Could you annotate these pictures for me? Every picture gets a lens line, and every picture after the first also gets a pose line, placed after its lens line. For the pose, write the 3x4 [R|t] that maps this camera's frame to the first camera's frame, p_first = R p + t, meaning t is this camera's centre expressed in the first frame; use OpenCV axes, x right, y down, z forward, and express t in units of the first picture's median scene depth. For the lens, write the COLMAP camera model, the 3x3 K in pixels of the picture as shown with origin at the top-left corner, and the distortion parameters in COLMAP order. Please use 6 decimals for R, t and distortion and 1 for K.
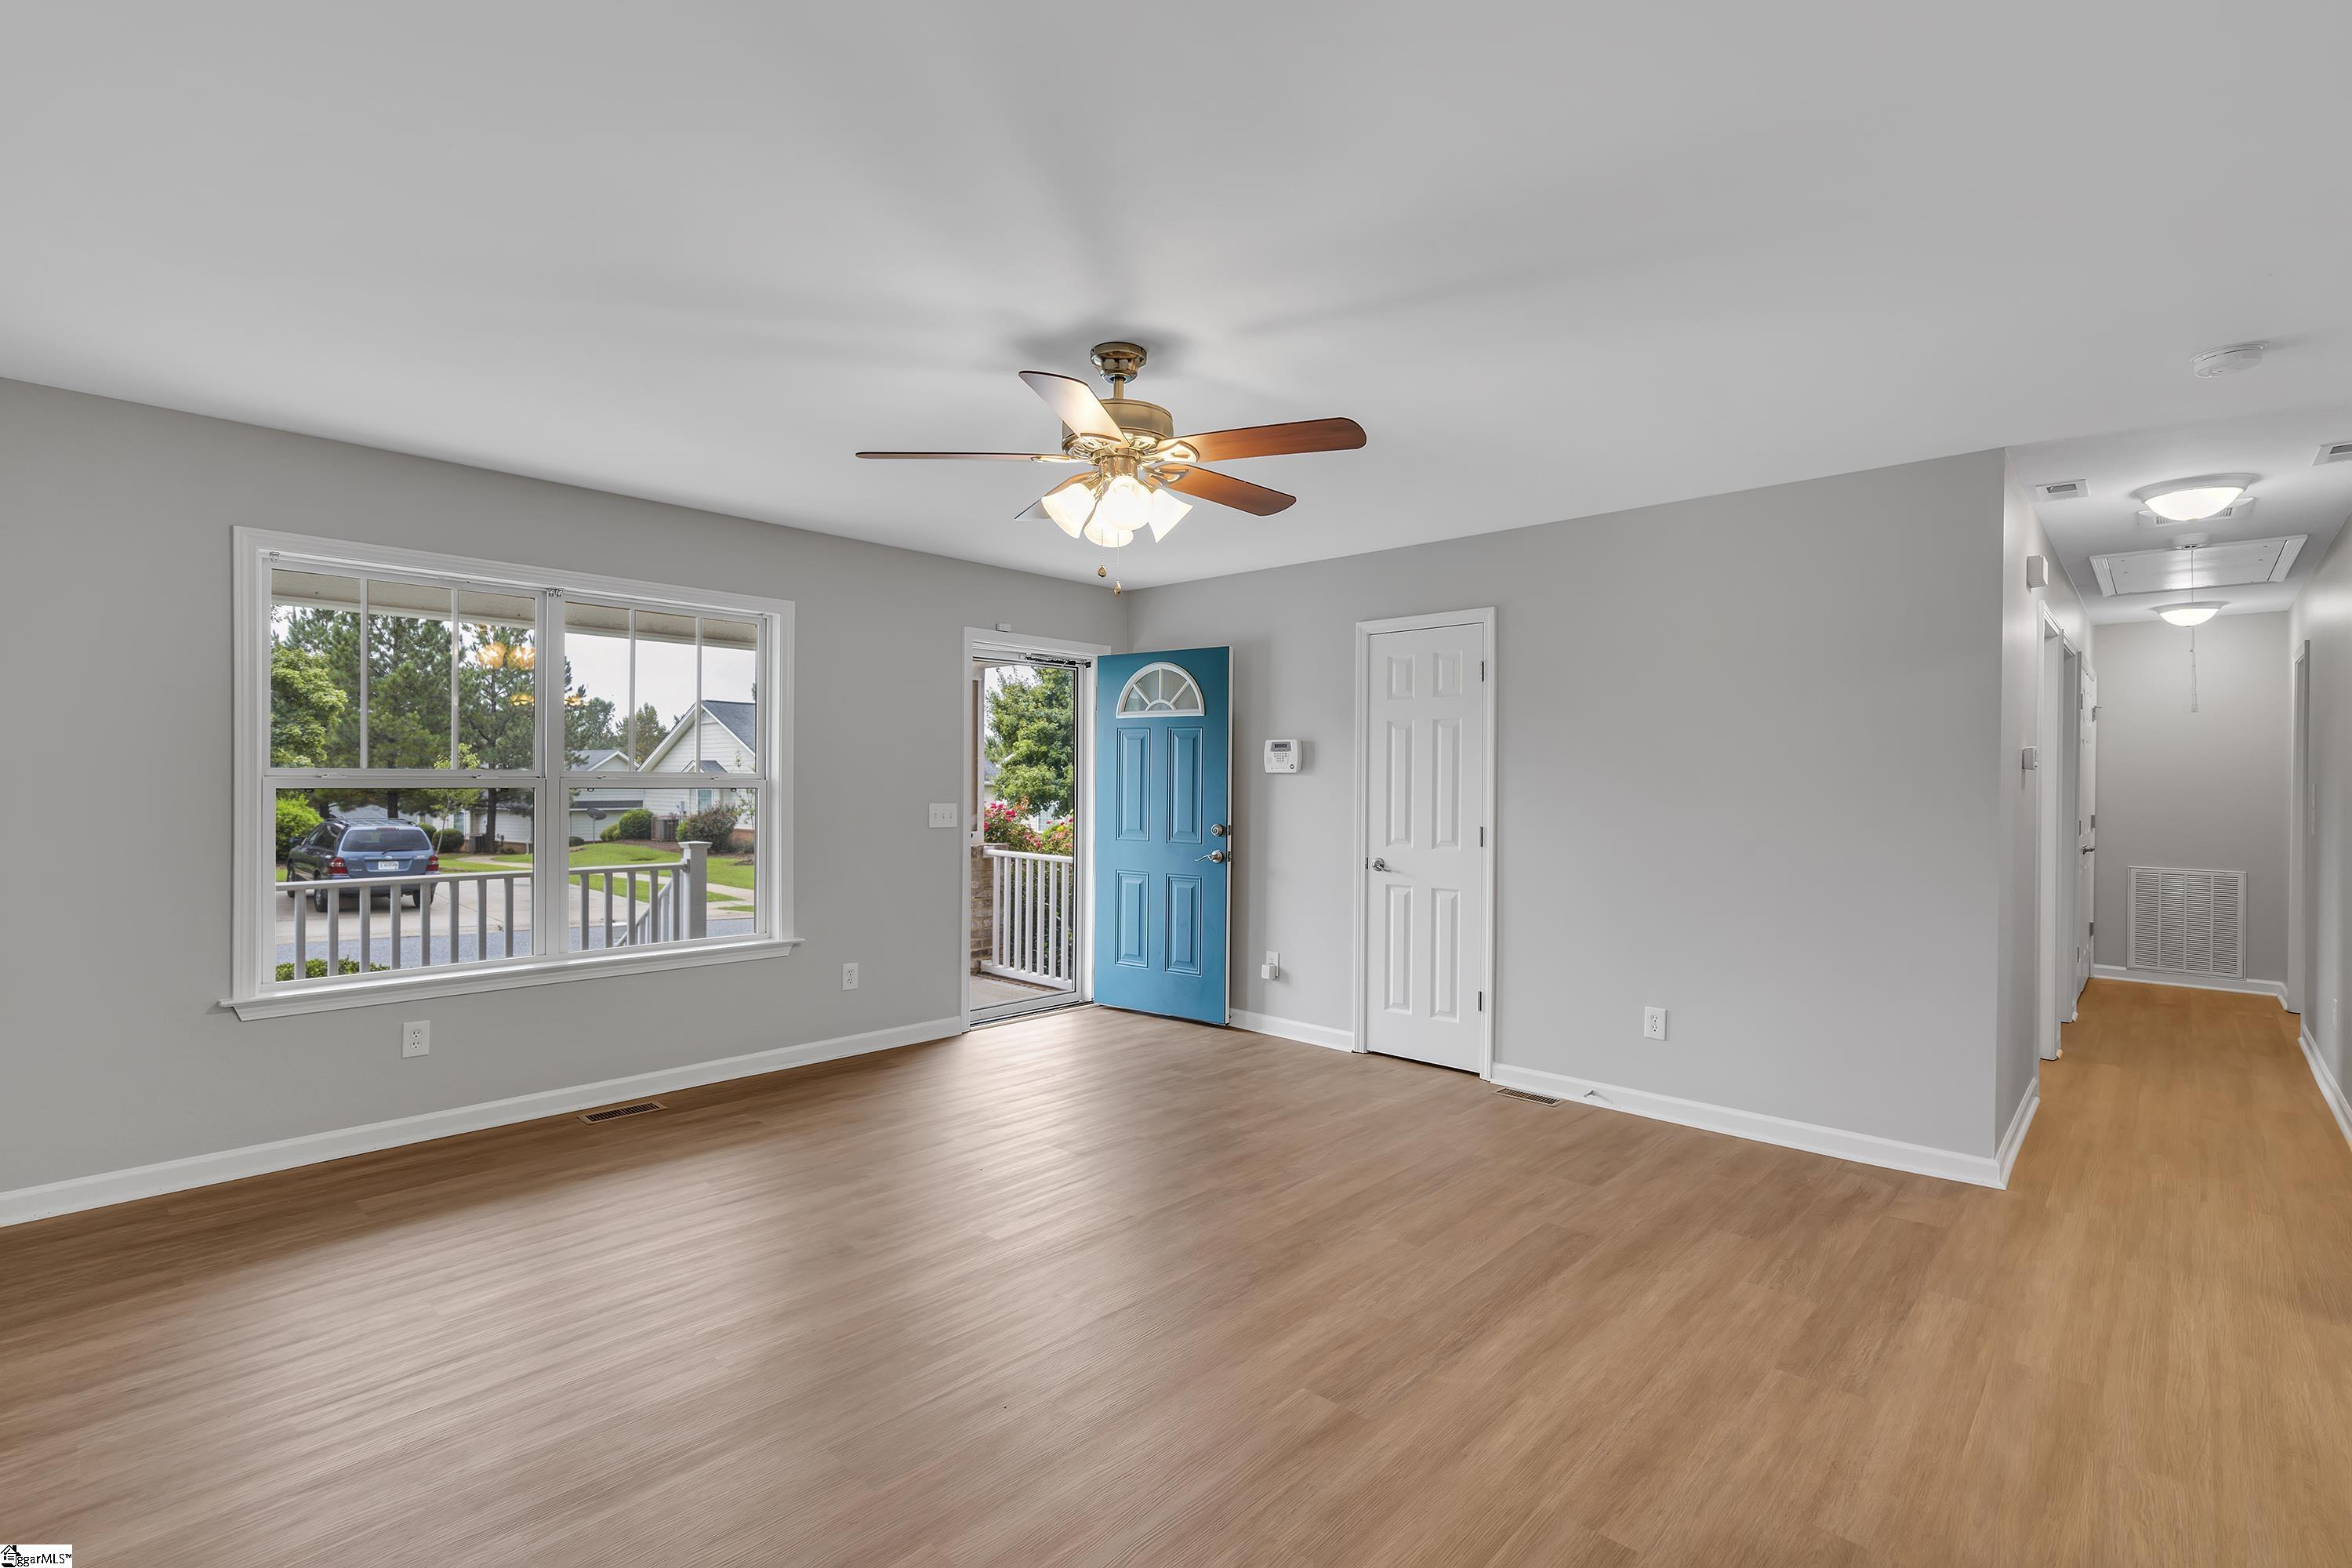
lens RADIAL K [[1049.4, 0, 1177.4], [0, 1049.4, 790.8], [0, 0, 1]] dist [-0.018308, 0.002213]
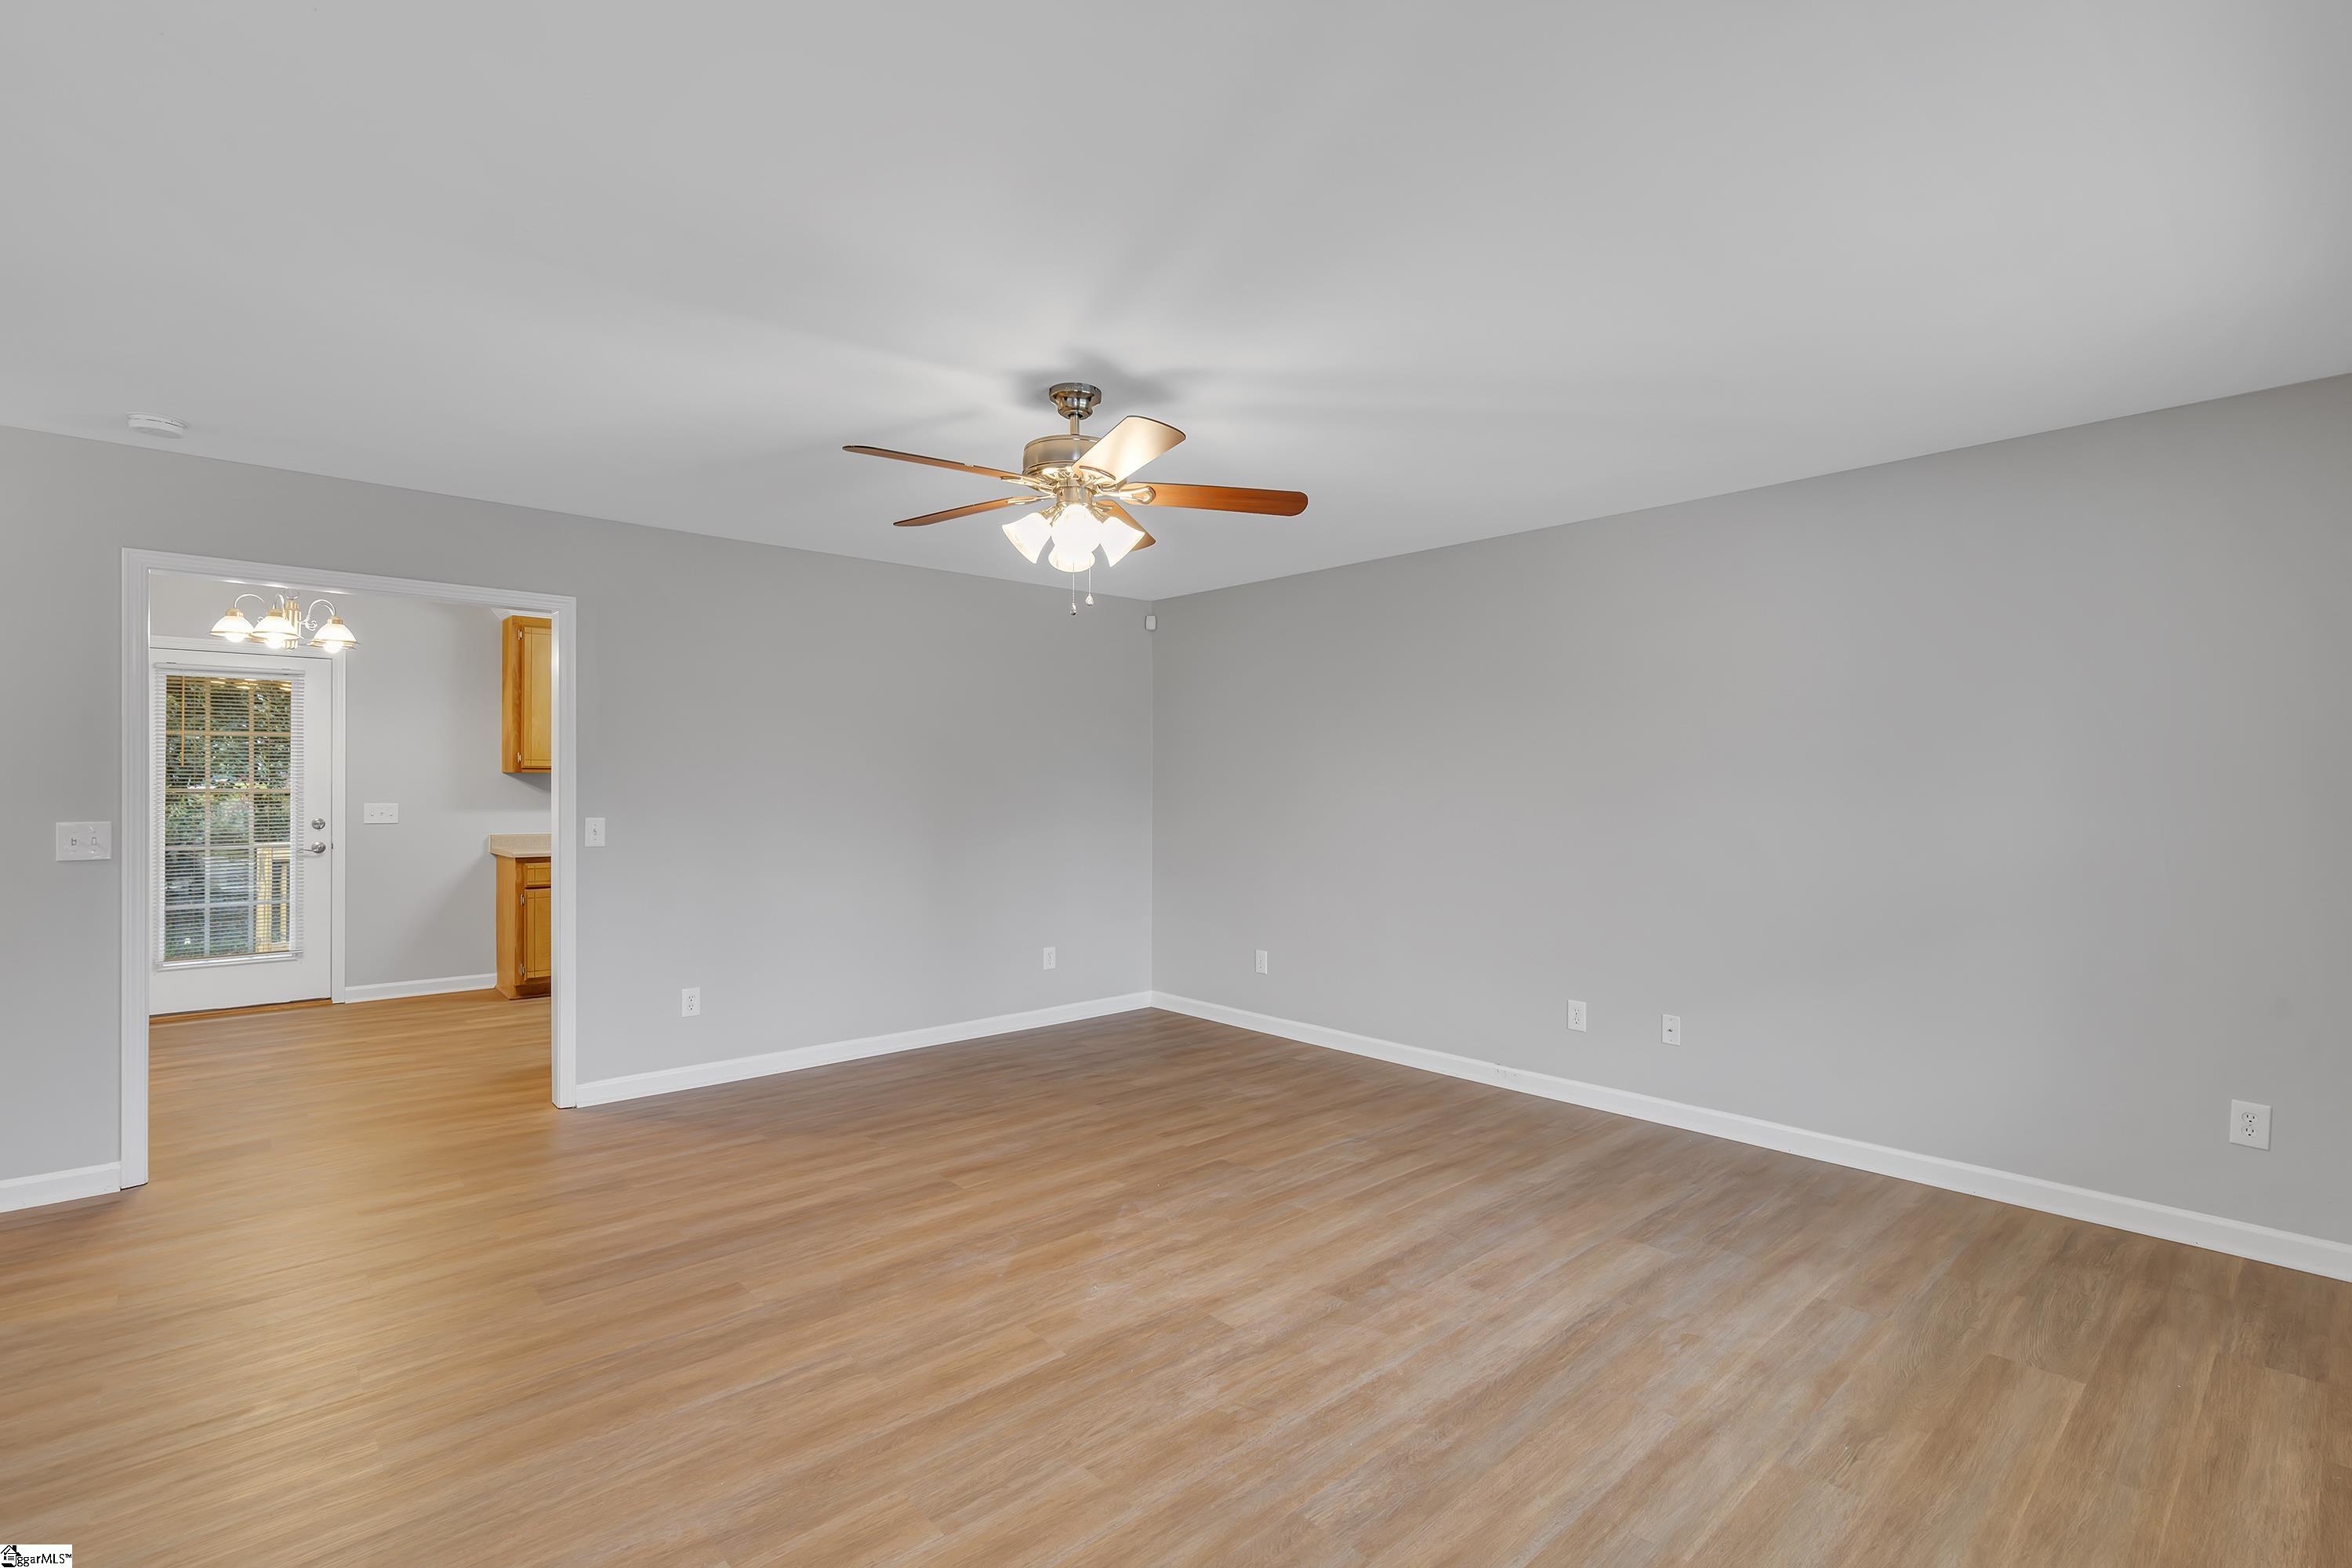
lens RADIAL K [[1049.4, 0, 1169.4], [0, 1049.4, 780.5], [0, 0, 1]] dist [-0.018308, 0.002213]
pose [[-0.997039, -0.011976, 0.075959, -0.267274], [-0.012464, 0.999905, -0.005962, -0.017169], [-0.075881, -0.006891, -0.997093, 2.318209]]
